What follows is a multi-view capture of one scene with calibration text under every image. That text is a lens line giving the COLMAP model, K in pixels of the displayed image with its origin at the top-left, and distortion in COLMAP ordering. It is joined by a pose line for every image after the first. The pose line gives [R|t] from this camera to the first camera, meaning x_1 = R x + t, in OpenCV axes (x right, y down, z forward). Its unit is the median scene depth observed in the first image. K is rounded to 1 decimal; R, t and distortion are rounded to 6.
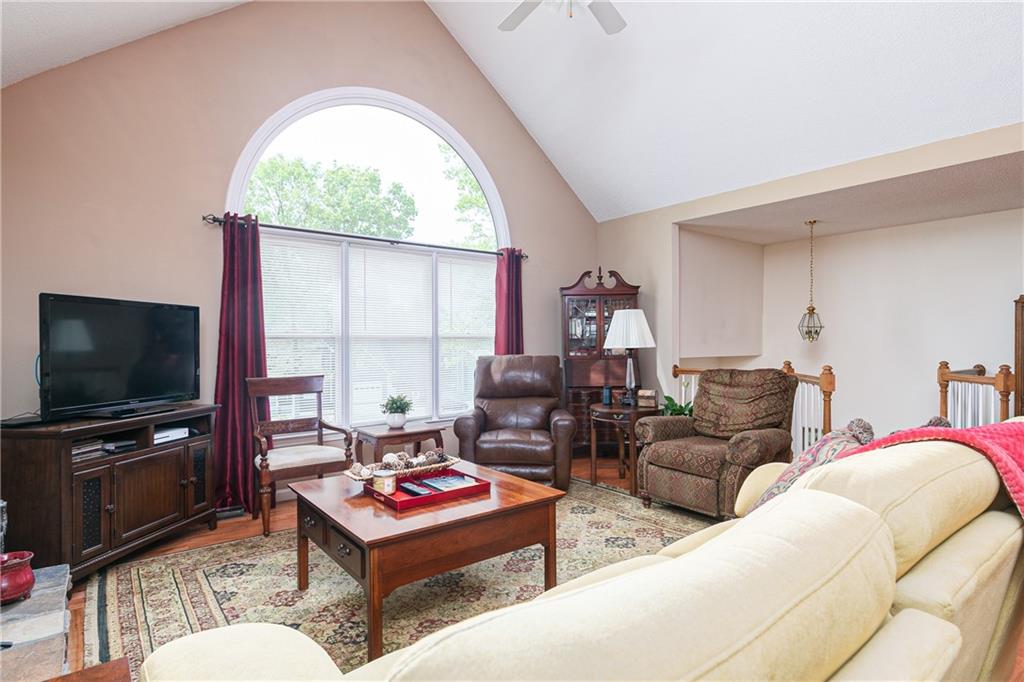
lens RADIAL K [[533.3, 0, 512.0], [0, 533.3, 341.0], [0, 0, 1]] dist [0.001245, 0.000077]
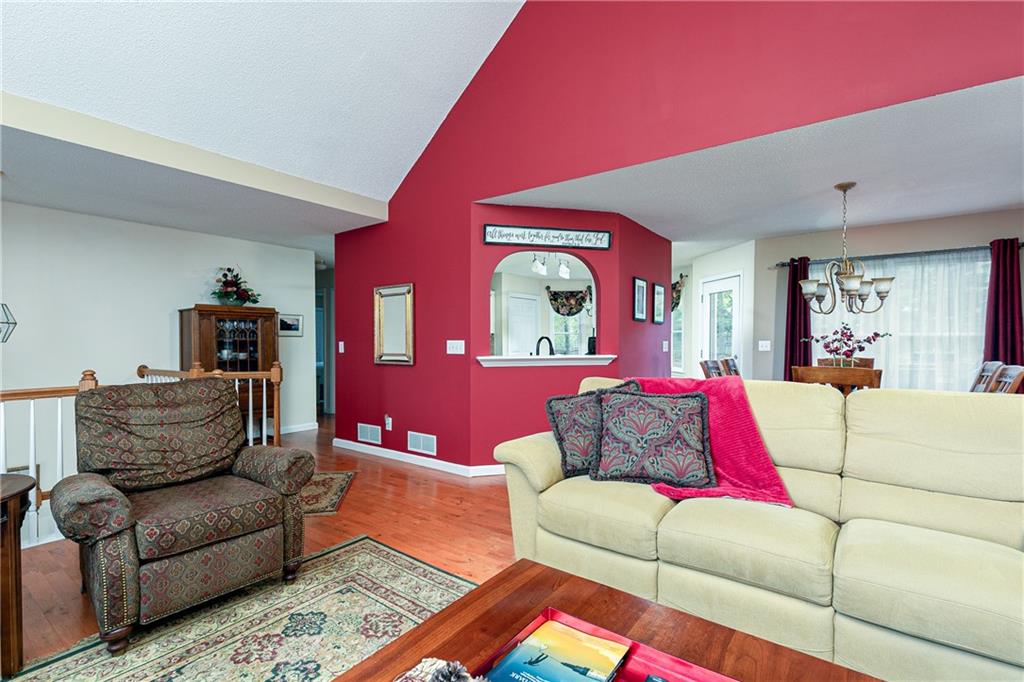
lens RADIAL K [[459.4, 0, 512.0], [0, 459.4, 341.0], [0, 0, 1]] dist [-0.000184, -0.000022]
pose [[-0.258481, 0.004561, 0.966006, -0.295248], [-0.000529, 0.999988, -0.004862, 0.000281], [-0.966016, -0.001768, -0.258476, 0.729887]]
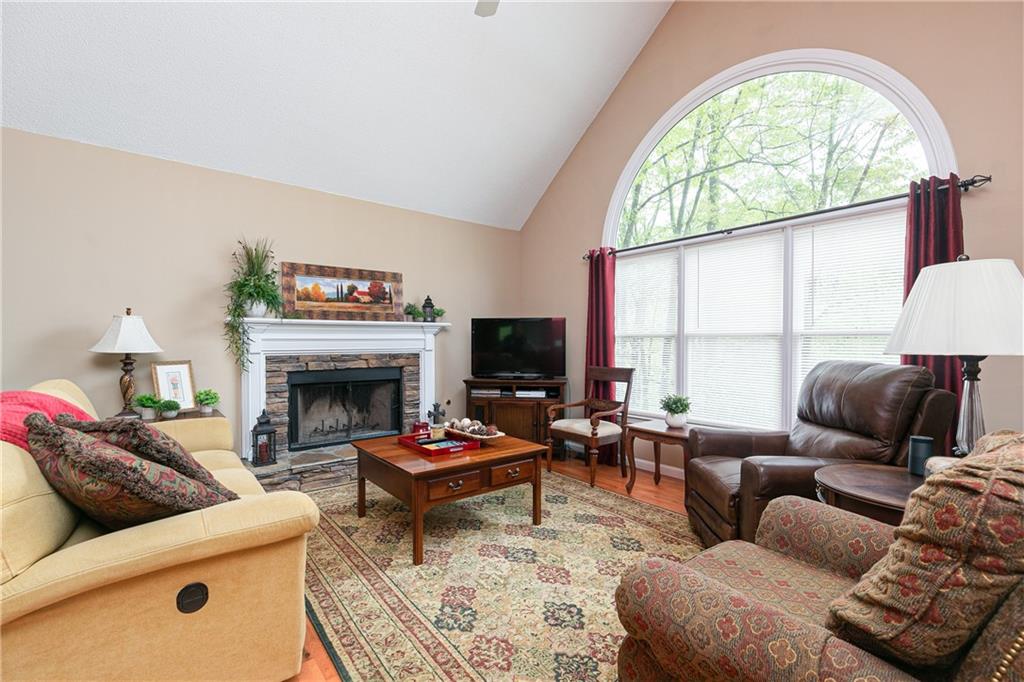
lens RADIAL K [[459.4, 0, 512.0], [0, 459.4, 341.0], [0, 0, 1]] dist [-0.000184, -0.000022]
pose [[-0.005409, 0.003728, -0.999978, 0.680125], [0.004779, 0.999982, 0.003702, -0.002016], [0.999974, -0.004759, -0.005427, 0.761053]]
